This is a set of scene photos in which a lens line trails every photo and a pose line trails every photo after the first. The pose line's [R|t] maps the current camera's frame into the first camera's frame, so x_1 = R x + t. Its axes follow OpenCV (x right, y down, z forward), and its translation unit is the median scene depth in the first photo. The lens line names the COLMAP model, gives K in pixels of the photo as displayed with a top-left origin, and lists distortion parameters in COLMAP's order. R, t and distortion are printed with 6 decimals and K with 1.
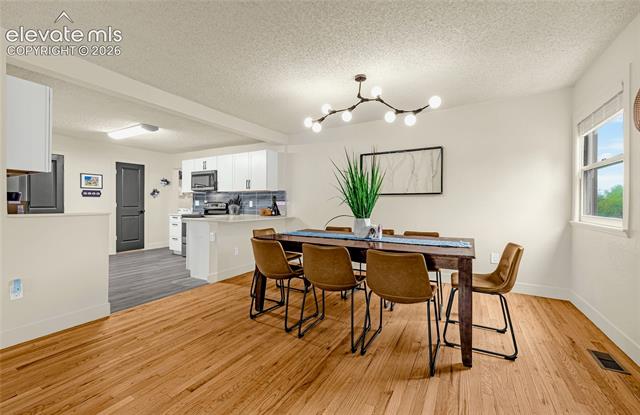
lens RADIAL K [[268.1, 0, 316.5], [0, 268.1, 205.4], [0, 0, 1]] dist [0.000482, 0.000218]
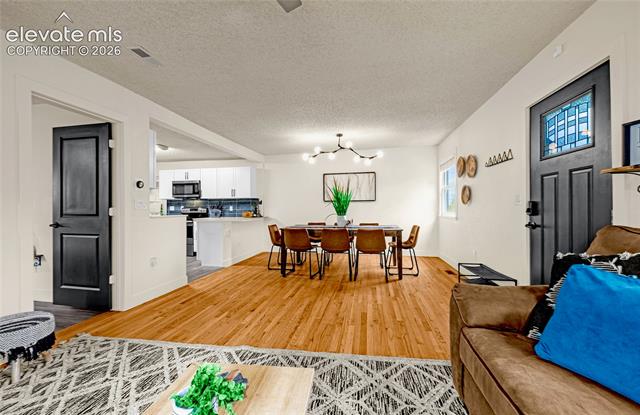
lens RADIAL K [[268.1, 0, 316.5], [0, 268.1, 205.4], [0, 0, 1]] dist [0.000482, 0.000218]
pose [[0.948816, -0.007944, 0.315729, -0.453915], [0.012854, 0.999827, -0.013471, 0.003454], [-0.315567, 0.016839, 0.948754, -0.512737]]
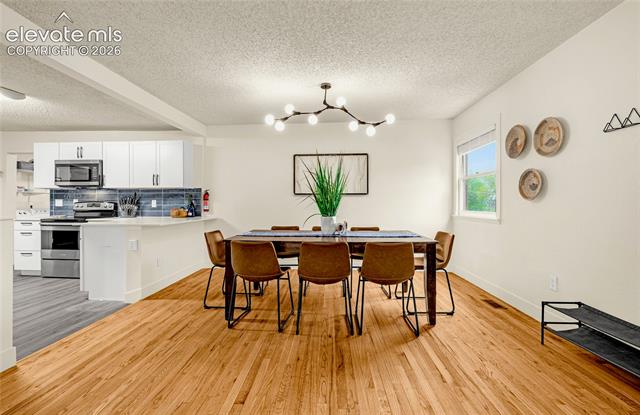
lens RADIAL K [[282.6, 0, 316.1], [0, 282.6, 205.1], [0, 0, 1]] dist [-0.004739, -0.000324]
pose [[0.894239, -0.005783, 0.447553, -0.324796], [0.005893, 0.999982, 0.001147, 0.001256], [-0.447551, 0.001611, 0.894257, 0.003762]]
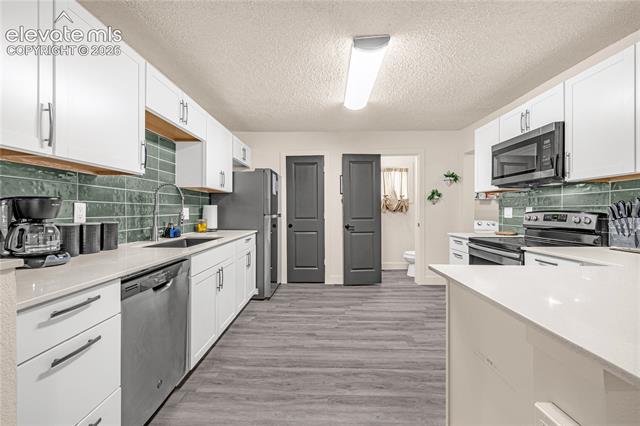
lens RADIAL K [[269.5, 0, 315.0], [0, 269.5, 210.8], [0, 0, 1]] dist [0.002035, 0.000283]
pose [[0.469322, -0.005375, -0.883011, -0.367651], [-0.003080, 0.999965, -0.007724, -0.015046], [0.883022, 0.006345, 0.469290, 0.946764]]
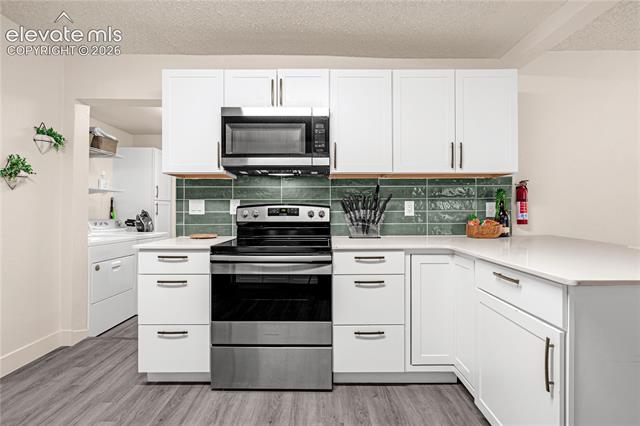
lens RADIAL K [[311.1, 0, 329.5], [0, 311.1, 210.8], [0, 0, 1]] dist [-0.002259, -0.000166]
pose [[0.860041, -0.005276, 0.510198, -1.006073], [0.008439, 0.999957, -0.003884, -0.002442], [-0.510156, 0.007646, 0.860048, 1.156911]]
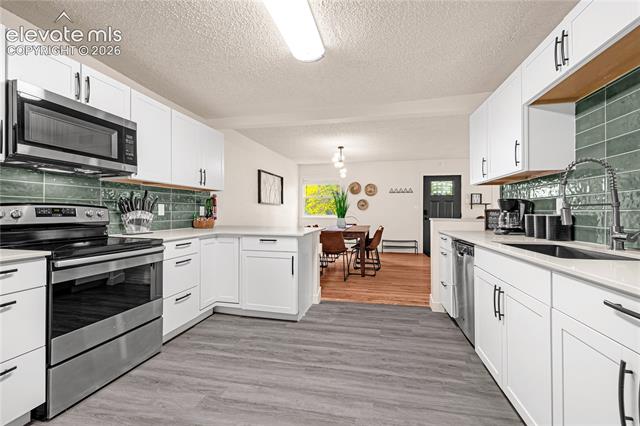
lens RADIAL K [[269.5, 0, 315.0], [0, 269.5, 210.8], [0, 0, 1]] dist [0.002035, 0.000283]
pose [[-0.284963, -0.000700, 0.958538, -1.449238], [0.001707, 0.999998, 0.001237, -0.006692], [-0.958537, 0.001989, -0.284961, 1.496785]]
